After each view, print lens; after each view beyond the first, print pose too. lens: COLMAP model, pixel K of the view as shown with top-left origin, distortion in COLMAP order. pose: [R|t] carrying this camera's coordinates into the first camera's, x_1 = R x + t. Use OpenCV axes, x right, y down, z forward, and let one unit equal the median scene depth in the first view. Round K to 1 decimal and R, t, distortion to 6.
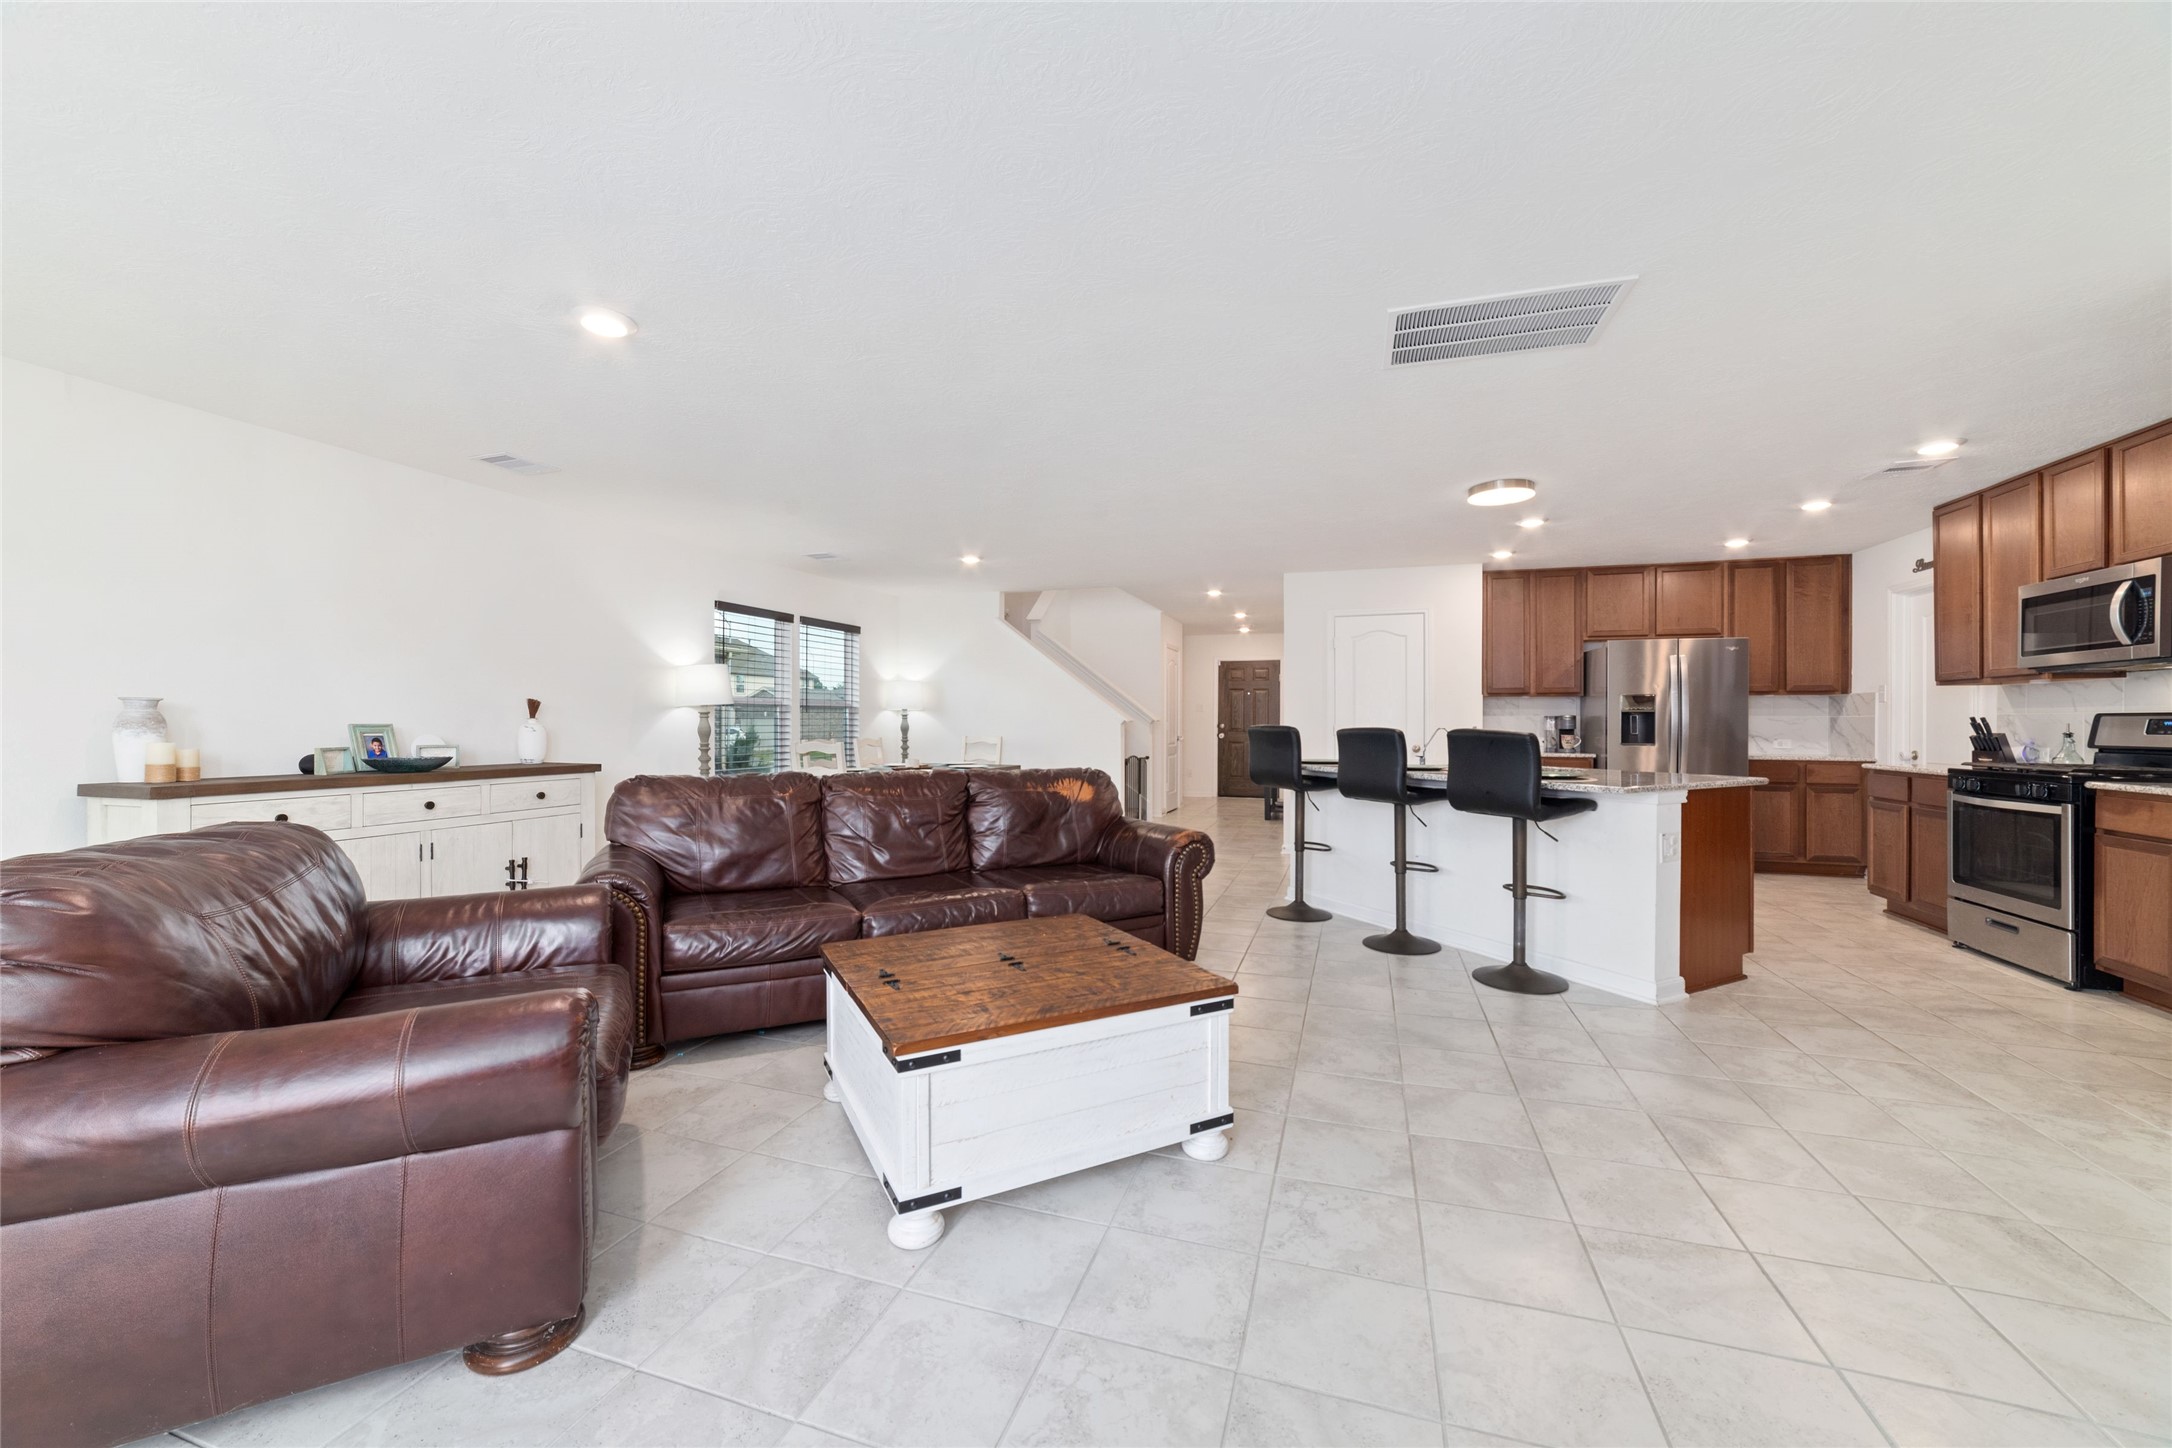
lens RADIAL K [[827.5, 0, 1081.5], [0, 827.5, 722.1], [0, 0, 1]] dist [-0.020435, 0.007157]
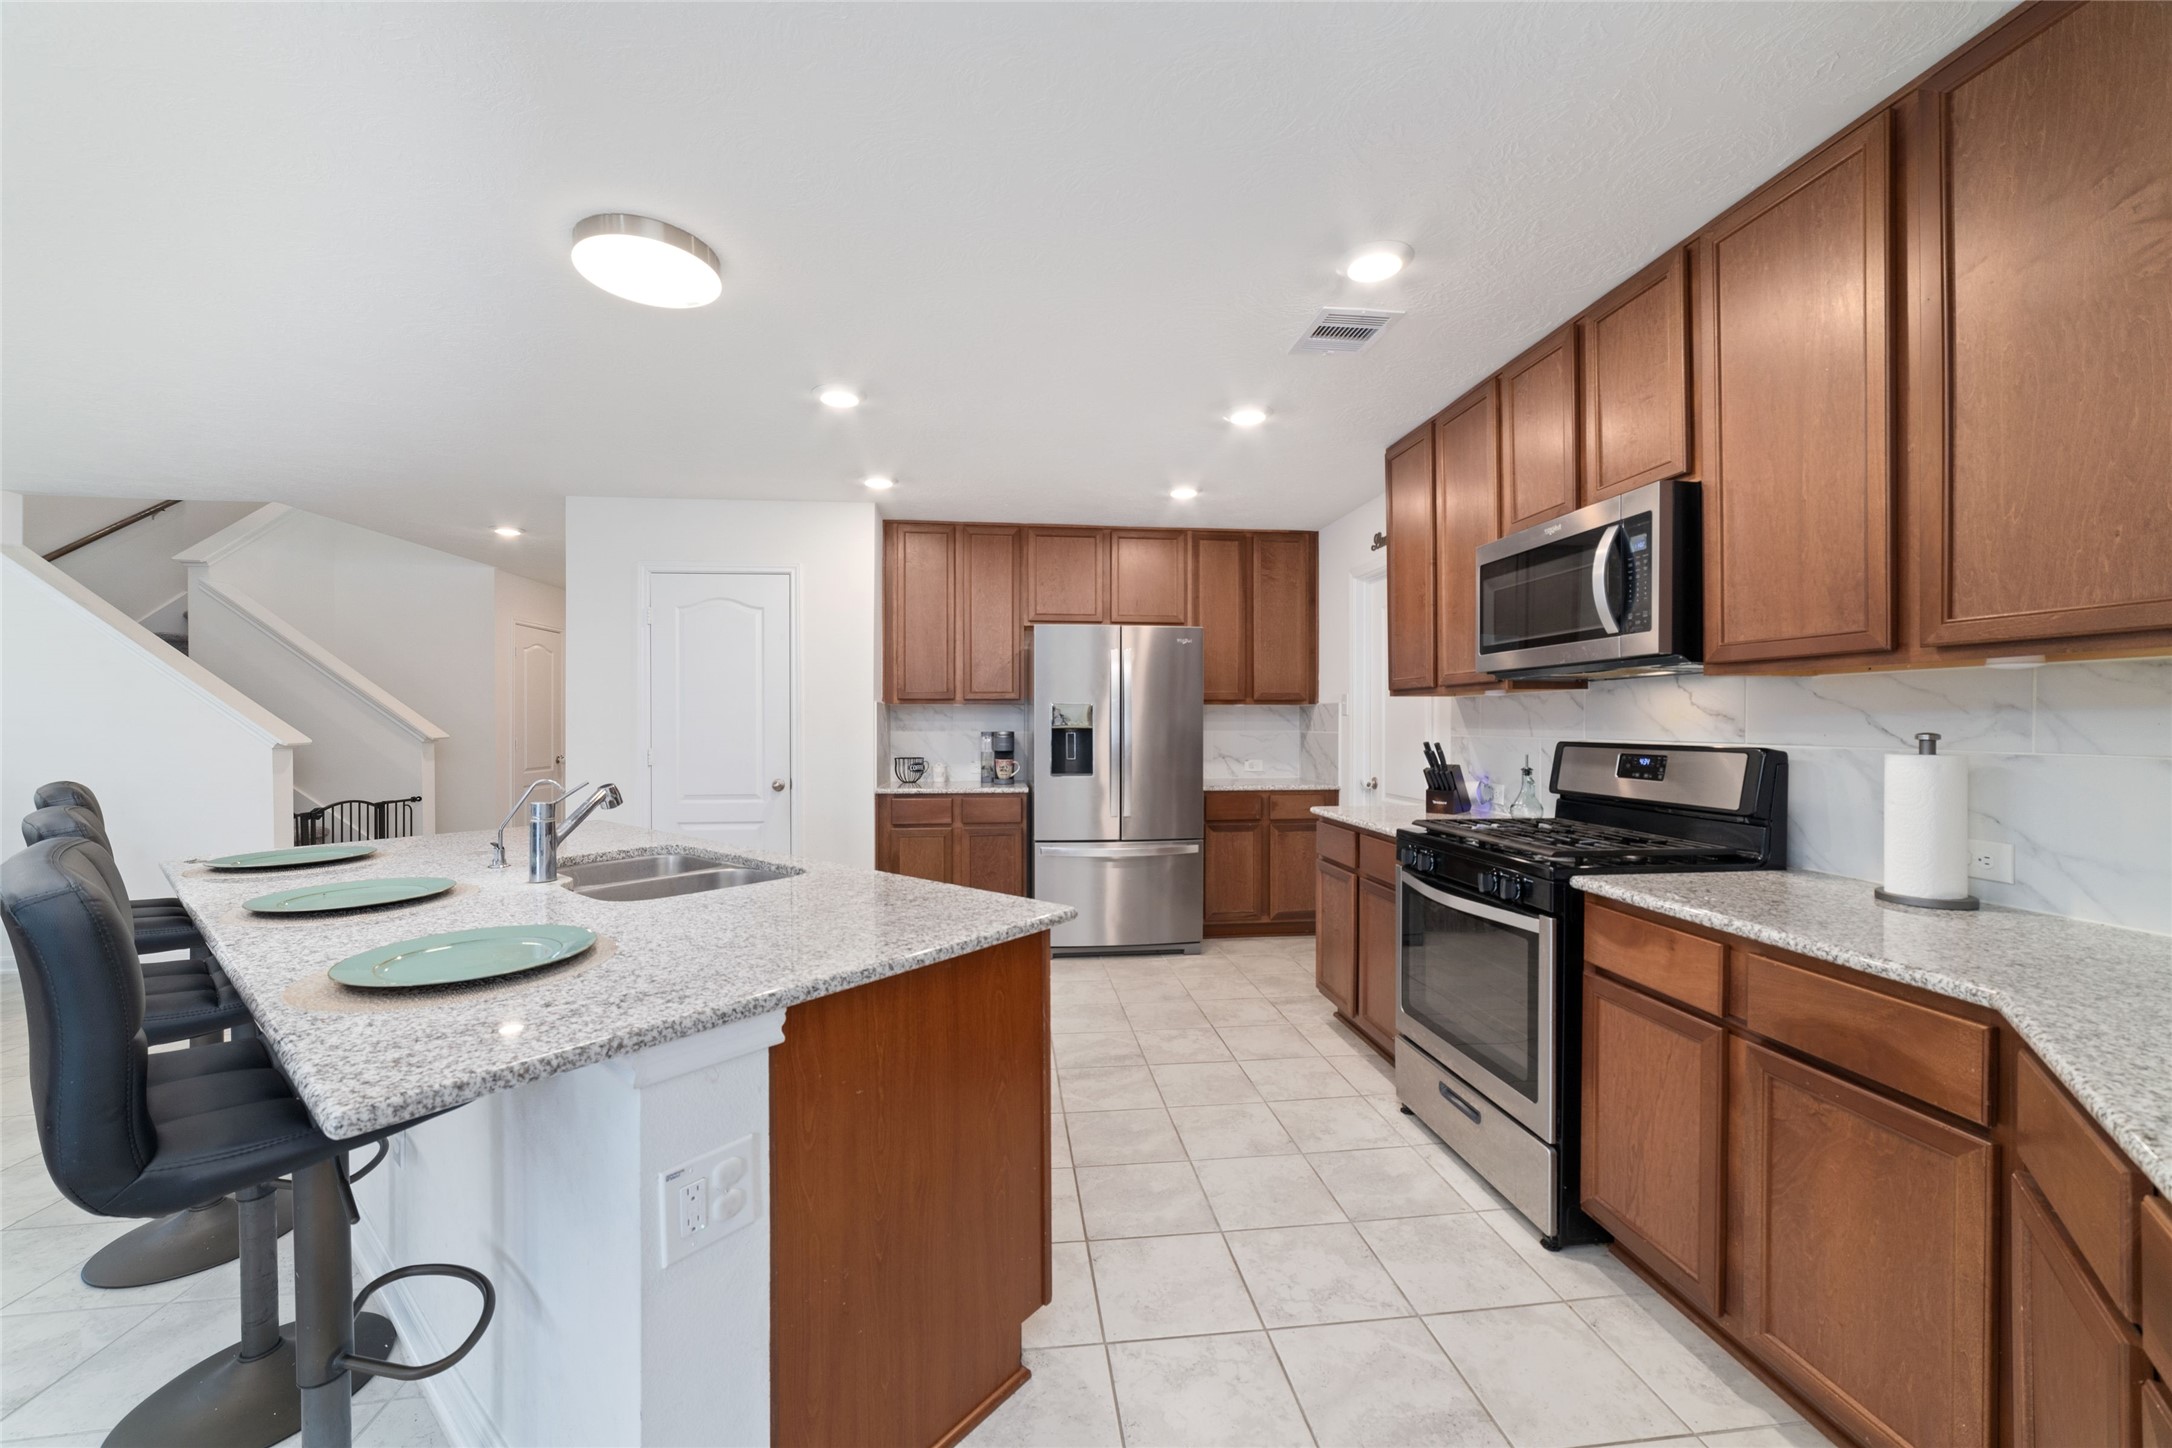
lens RADIAL K [[827.5, 0, 1087.4], [0, 827.5, 726.1], [0, 0, 1]] dist [-0.020435, 0.007157]
pose [[0.907479, -0.005484, 0.420061, 0.449804], [0.003208, 0.999976, 0.006125, -0.021490], [-0.420084, -0.004211, 0.907475, 0.406053]]
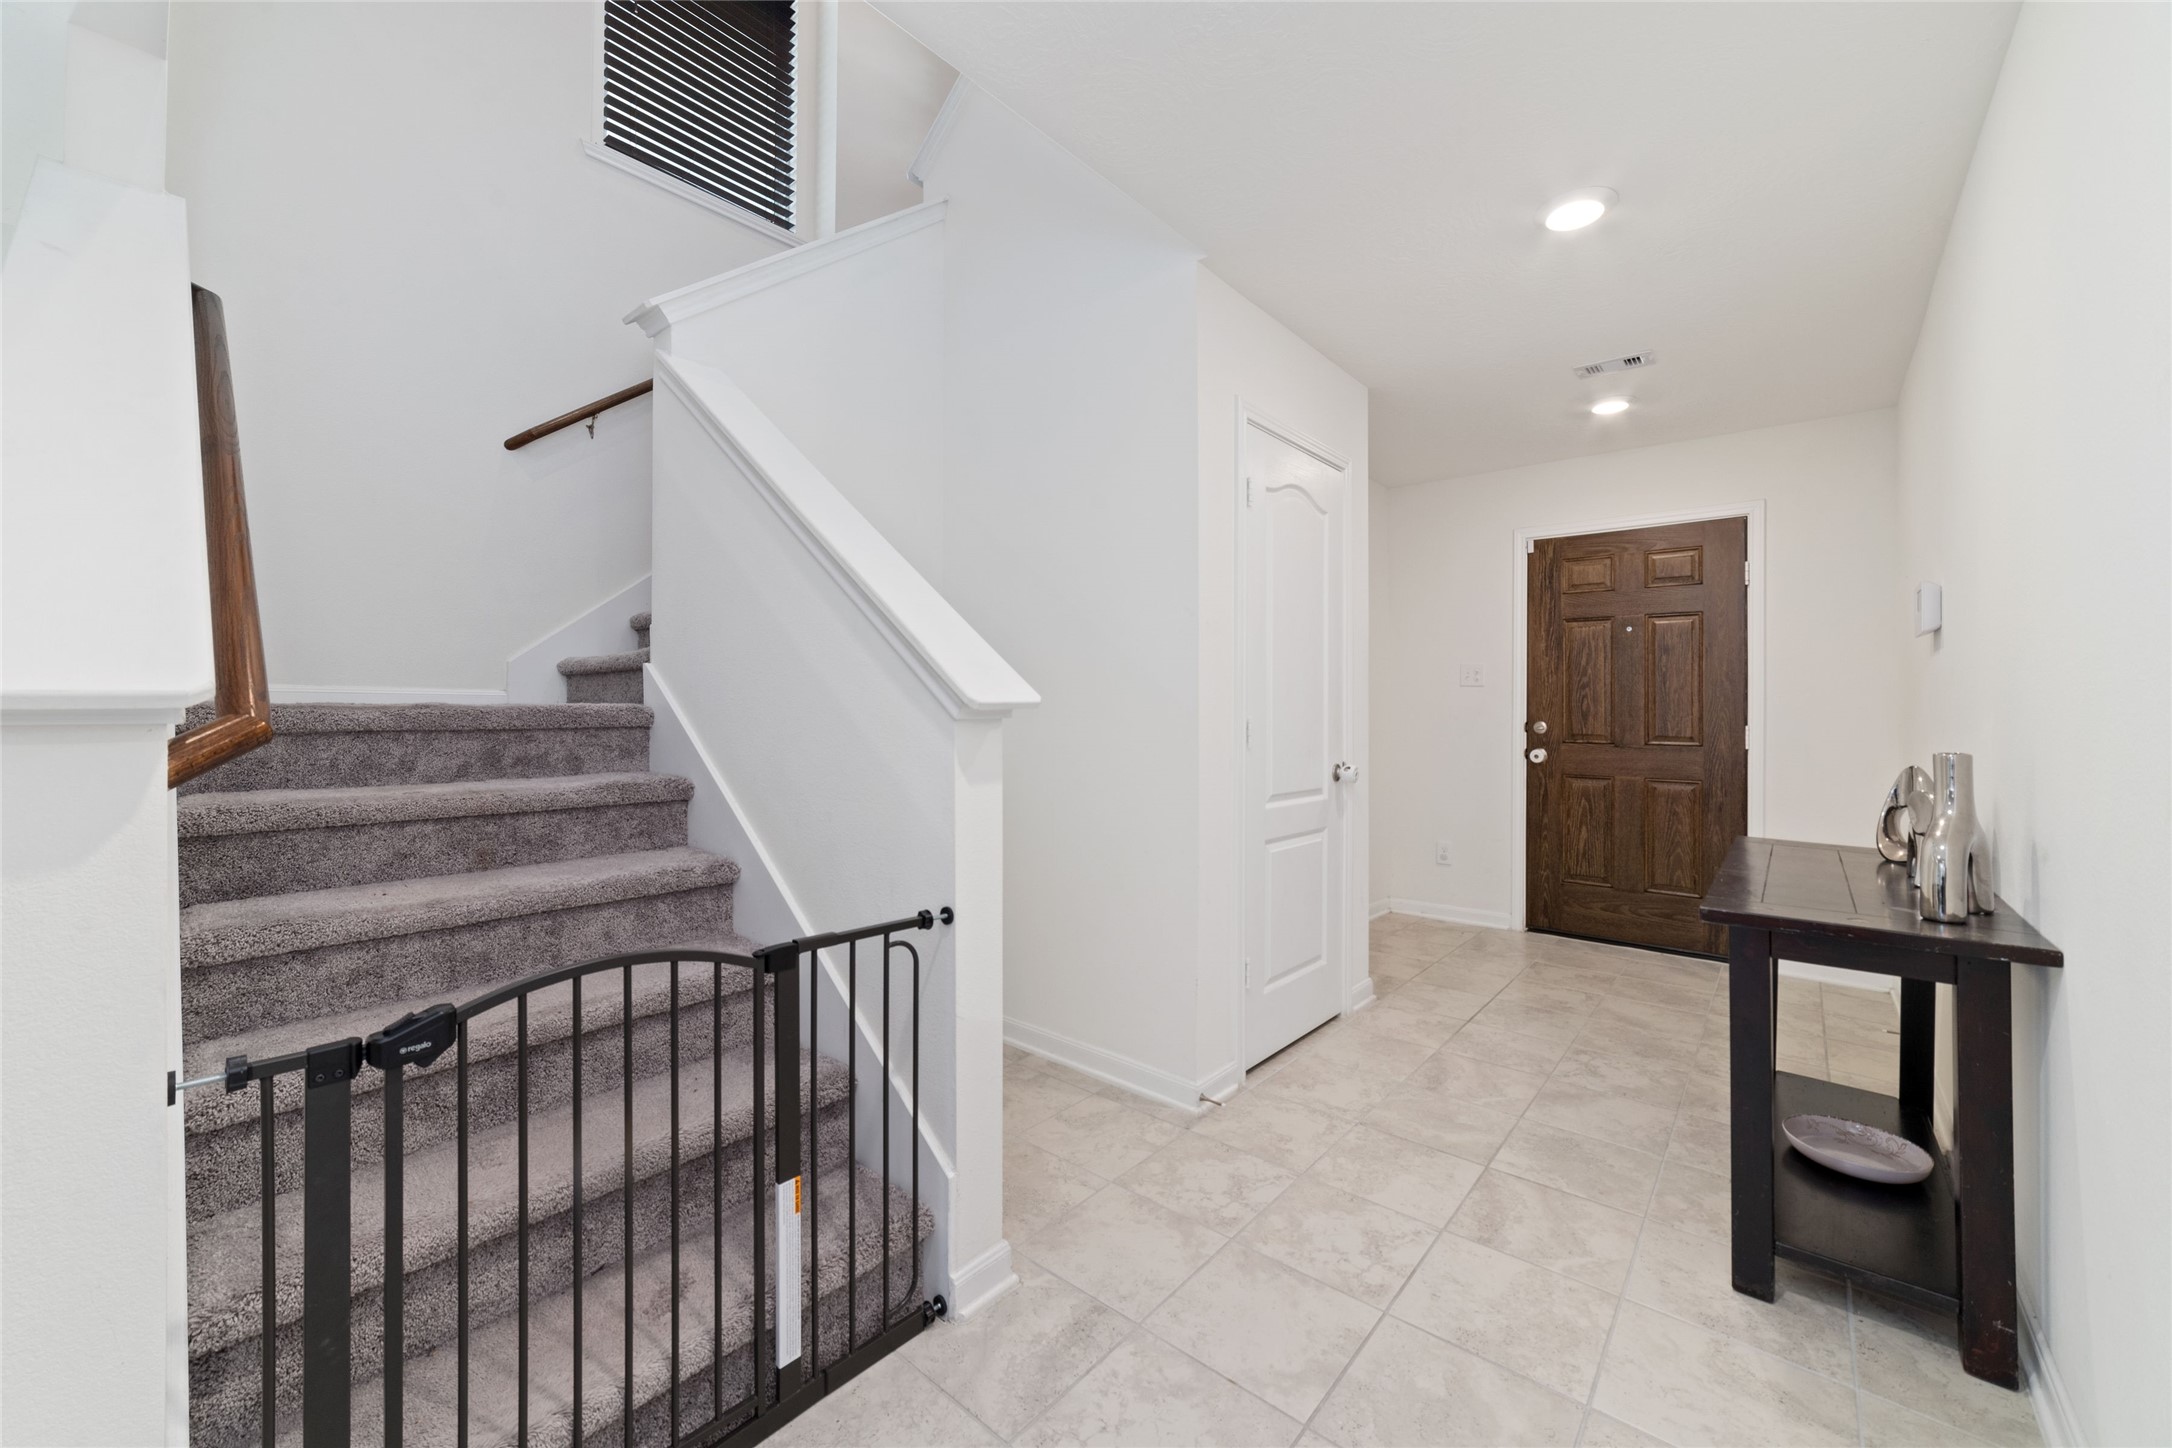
lens RADIAL K [[827.5, 0, 1090.0], [0, 827.5, 704.8], [0, 0, 1]] dist [-0.020435, 0.007157]
pose [[0.925990, -0.000148, -0.377549, 0.286867], [-0.004292, 0.999931, -0.010919, -0.000325], [0.377525, 0.011731, 0.925925, 1.393780]]
